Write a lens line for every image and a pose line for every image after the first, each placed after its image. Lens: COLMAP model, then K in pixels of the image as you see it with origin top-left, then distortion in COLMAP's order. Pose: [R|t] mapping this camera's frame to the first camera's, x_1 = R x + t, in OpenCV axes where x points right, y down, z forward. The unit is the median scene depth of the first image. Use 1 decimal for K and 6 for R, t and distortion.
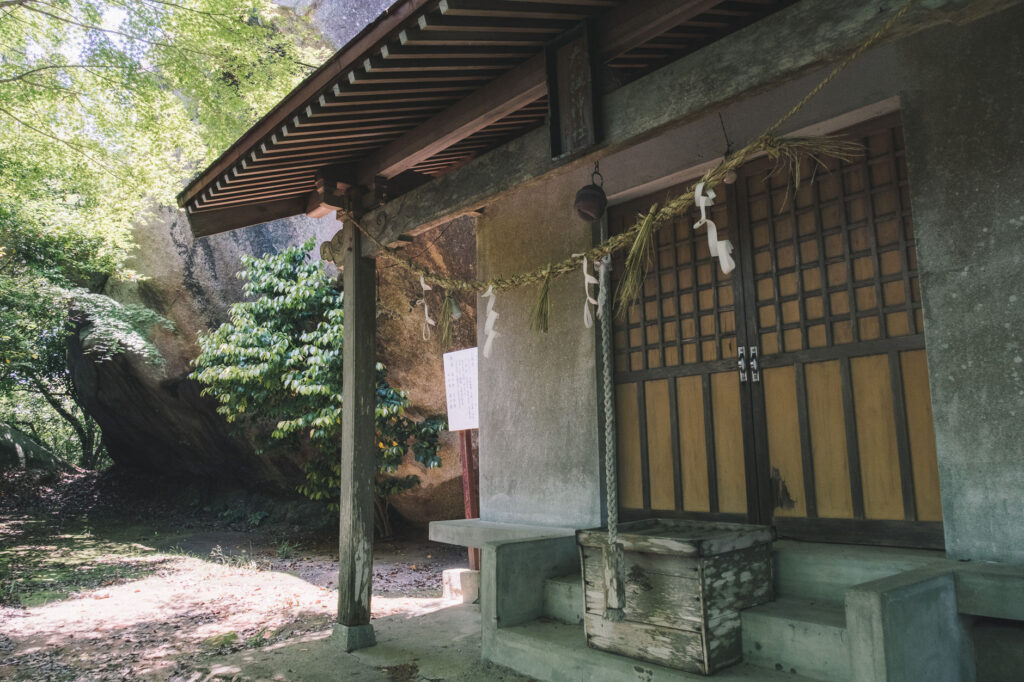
lens RADIAL K [[765.8, 0, 512.0], [0, 765.8, 341.0], [0, 0, 1]] dist [-0.047986, 0.010292]
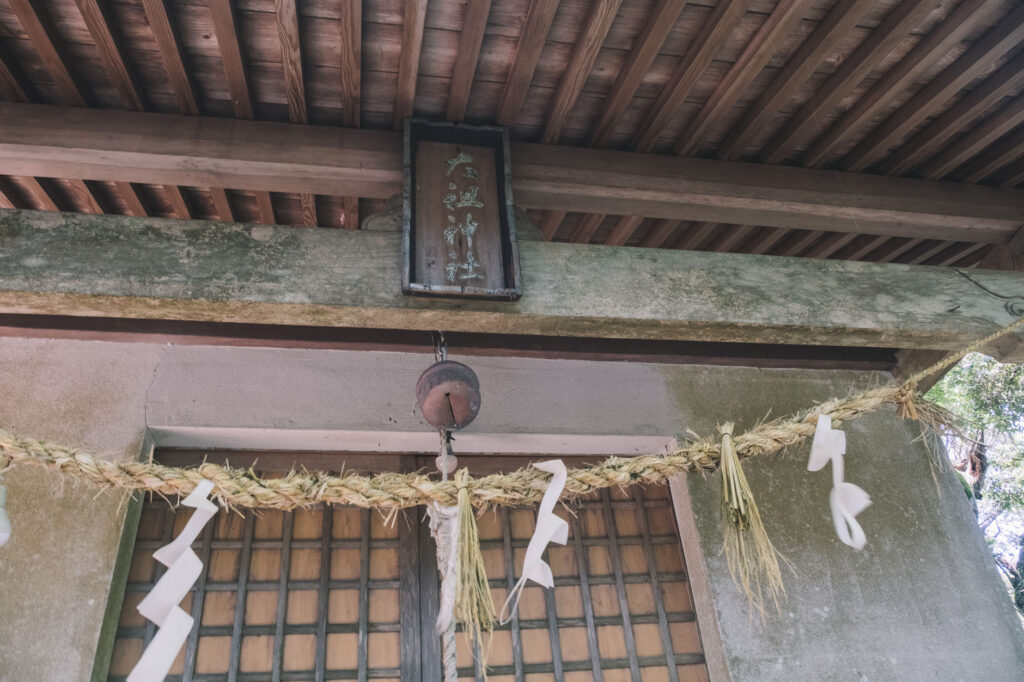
lens RADIAL K [[765.8, 0, 512.0], [0, 765.8, 341.0], [0, 0, 1]] dist [-0.047986, 0.010292]
pose [[0.514073, 0.482851, 0.708931, -0.273698], [-0.061740, 0.845191, -0.530887, 0.060515], [-0.855521, 0.229146, 0.464301, 0.783494]]
